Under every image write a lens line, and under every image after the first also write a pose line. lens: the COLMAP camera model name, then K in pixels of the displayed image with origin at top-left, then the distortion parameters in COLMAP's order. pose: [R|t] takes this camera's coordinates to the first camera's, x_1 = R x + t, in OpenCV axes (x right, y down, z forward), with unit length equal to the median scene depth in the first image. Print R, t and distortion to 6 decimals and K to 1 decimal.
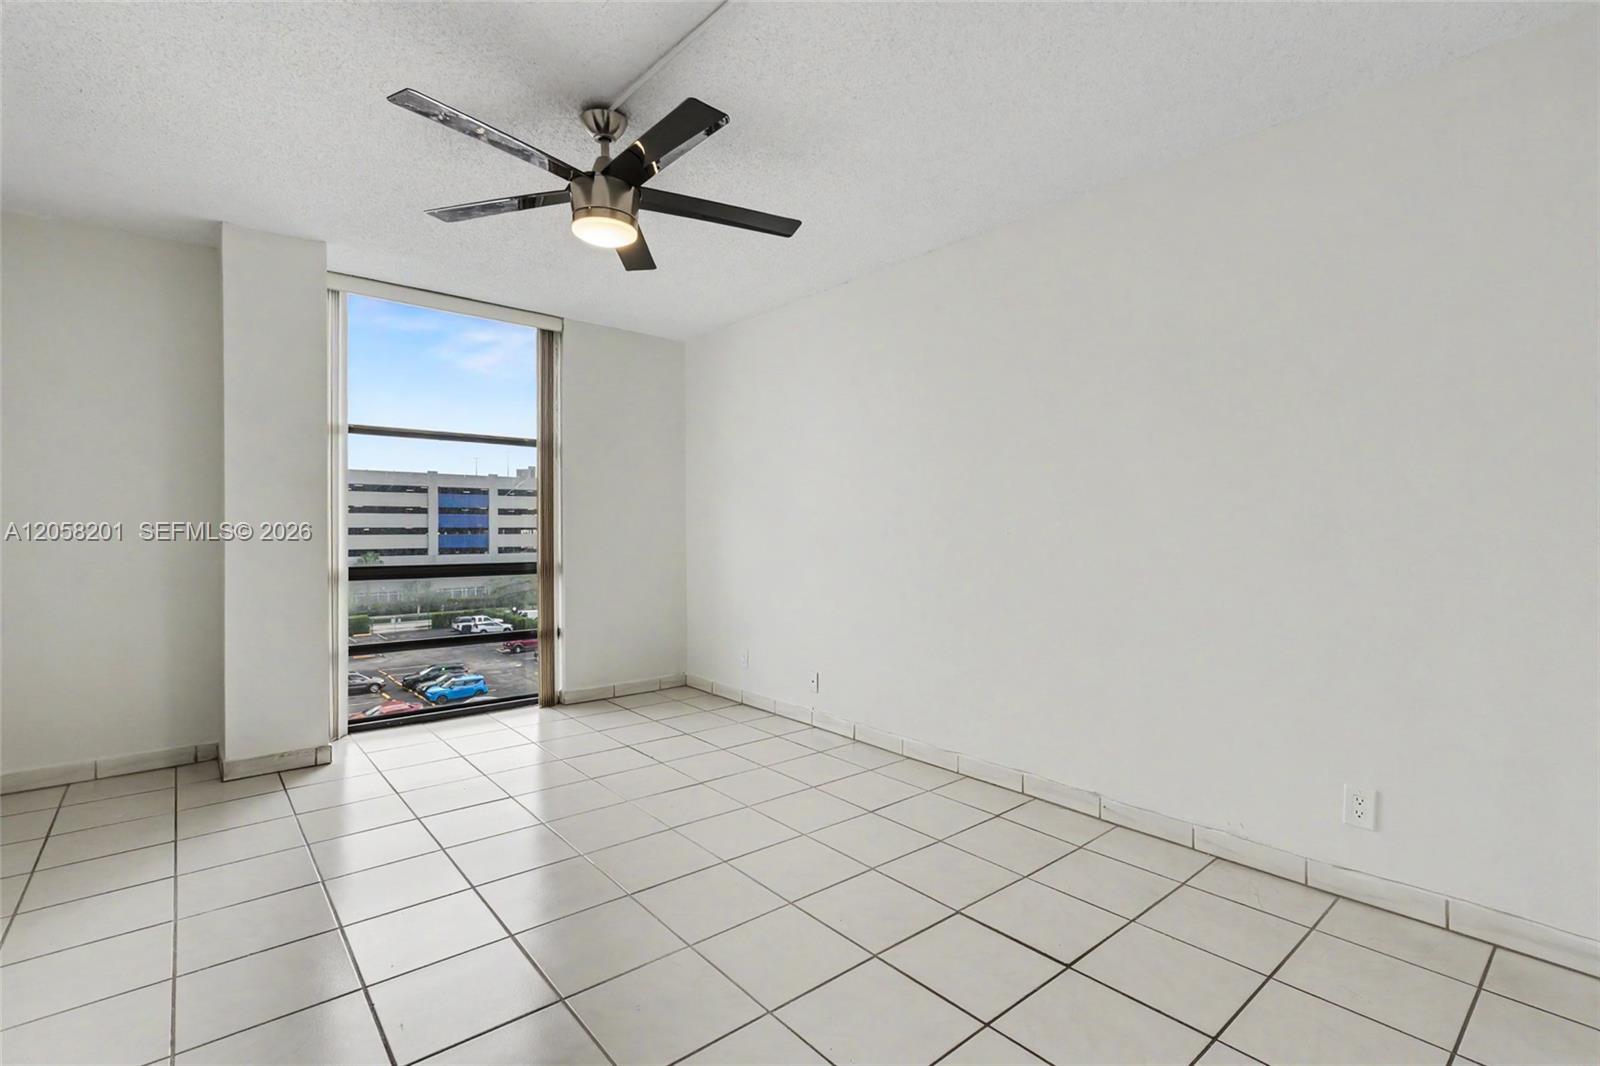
lens RADIAL K [[735.8, 0, 803.9], [0, 735.8, 540.9], [0, 0, 1]] dist [0.008496, -0.002122]
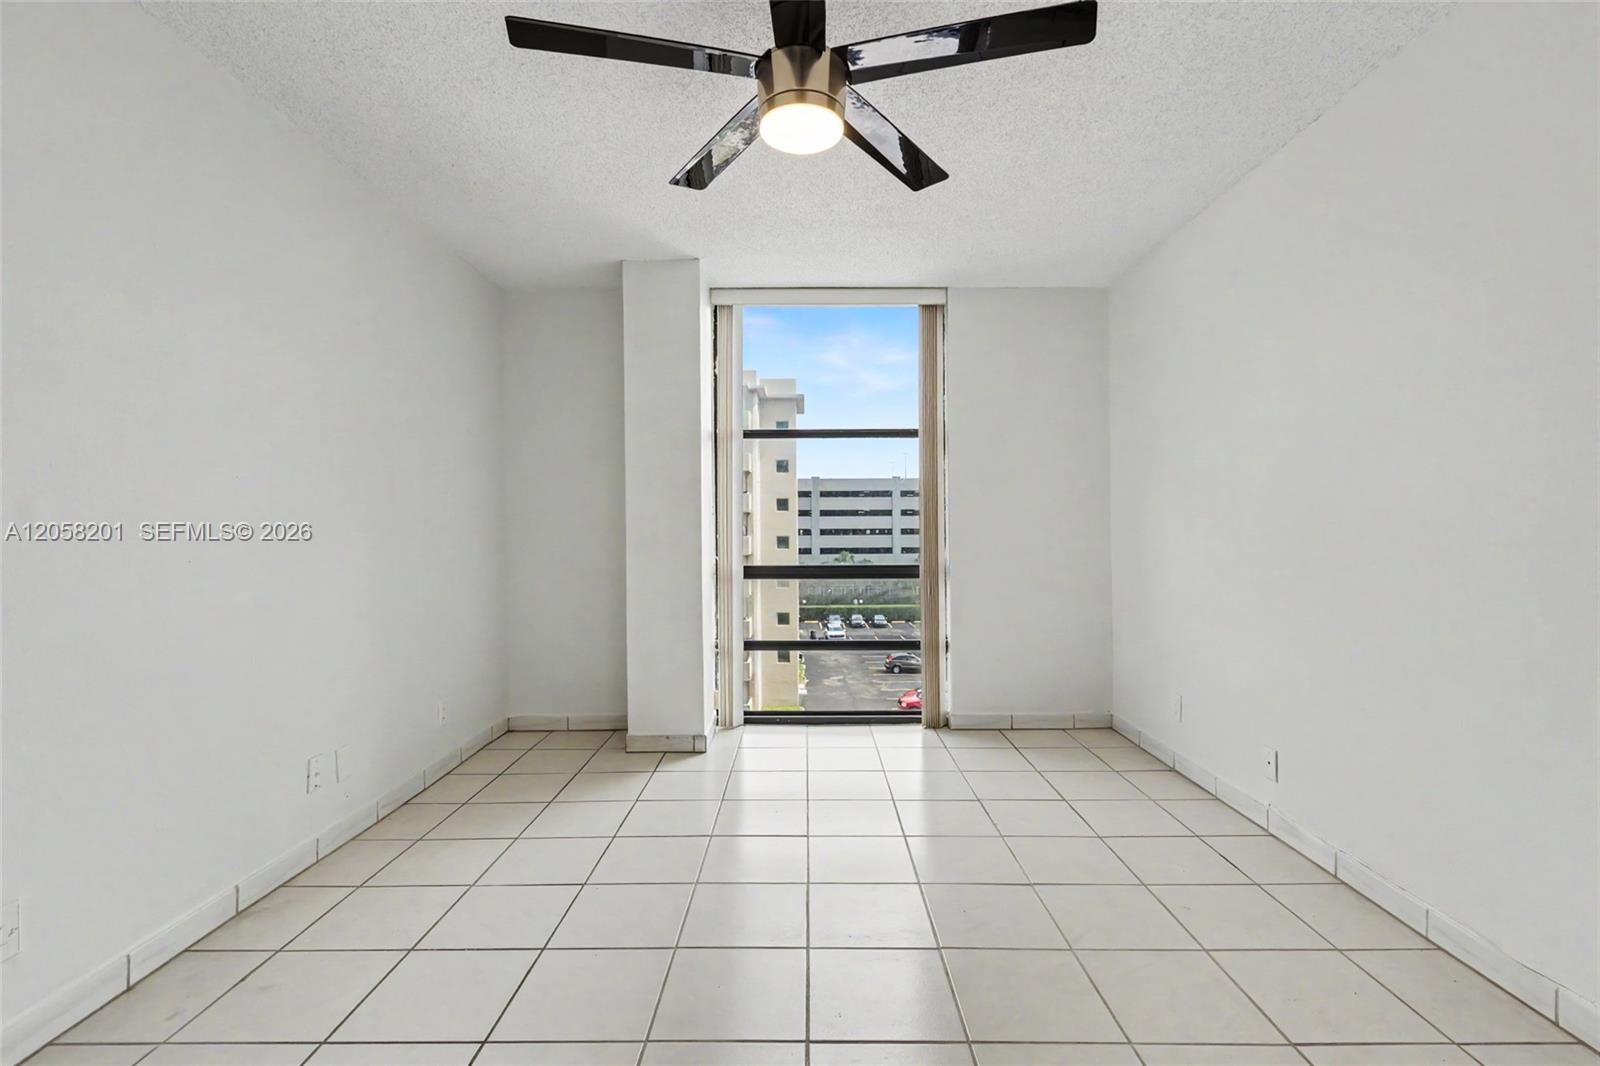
lens RADIAL K [[735.8, 0, 795.3], [0, 735.8, 536.1], [0, 0, 1]] dist [0.008496, -0.002122]
pose [[0.758252, -0.000328, -0.651961, 0.109257], [-0.003863, 0.999980, -0.004996, -0.001647], [0.651950, 0.006307, 0.758236, 0.223081]]
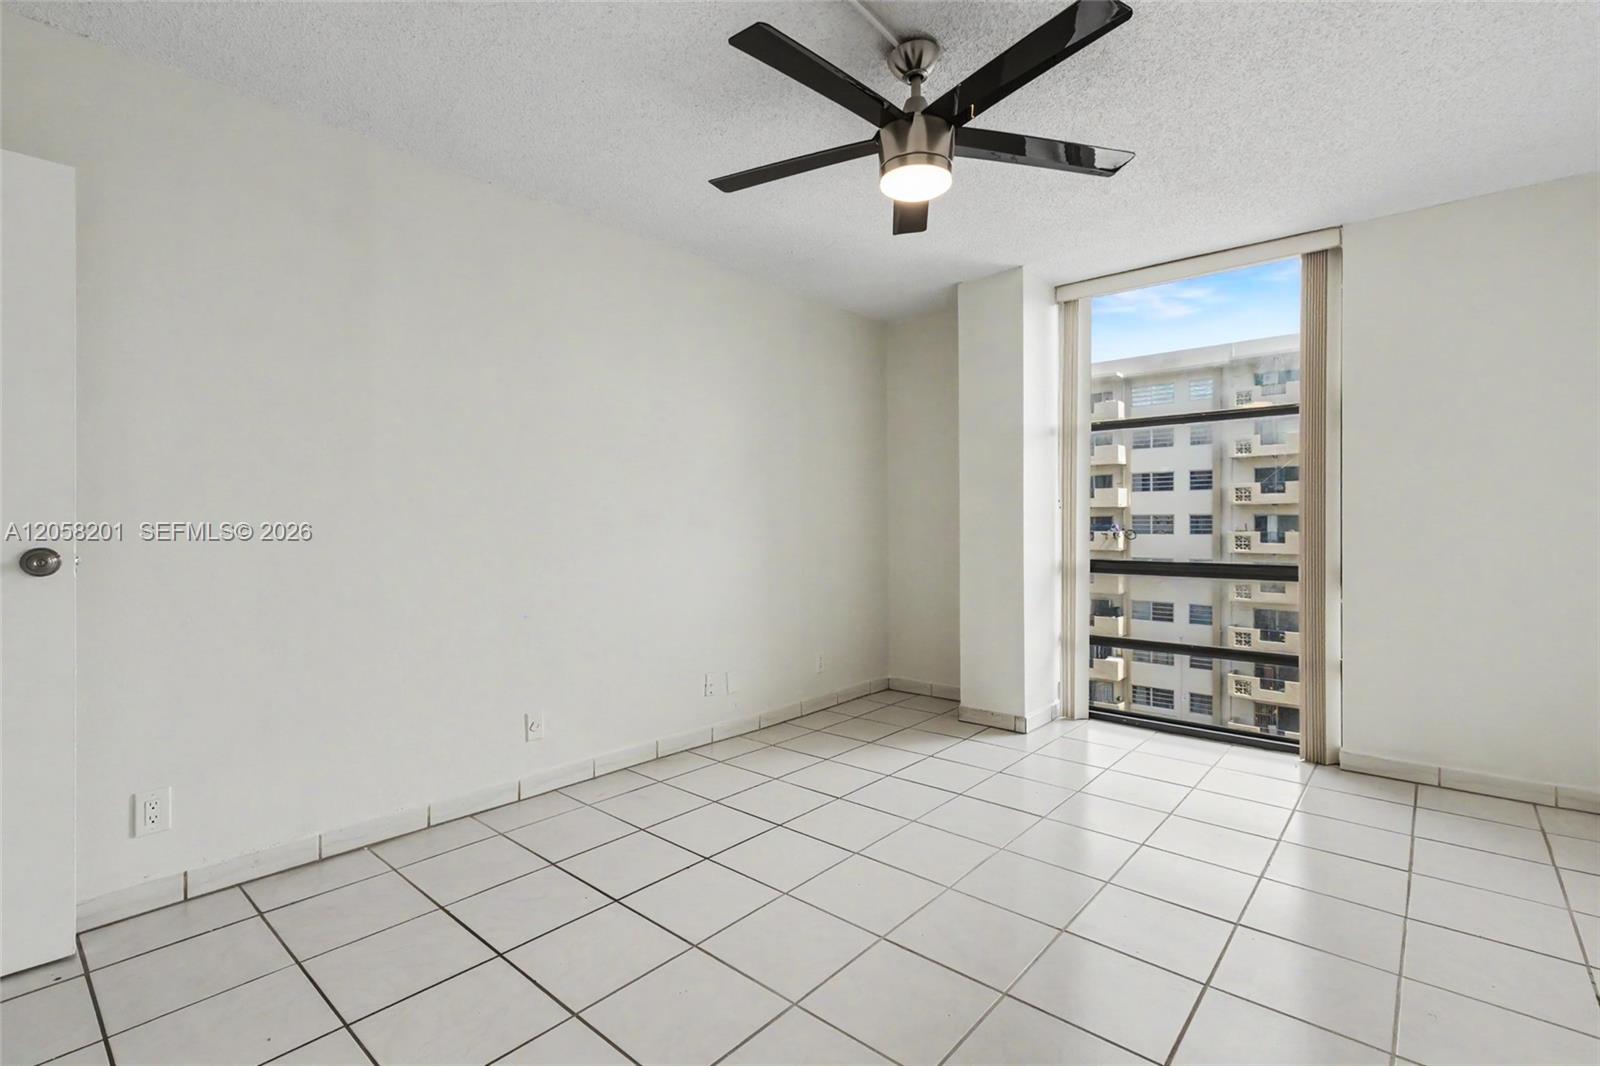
lens RADIAL K [[735.8, 0, 803.6], [0, 735.8, 546.8], [0, 0, 1]] dist [0.008496, -0.002122]
pose [[0.146461, 0.026297, -0.988867, 0.313729], [-0.014472, 0.999597, 0.024439, -0.002511], [0.989111, 0.010731, 0.146783, 0.392903]]
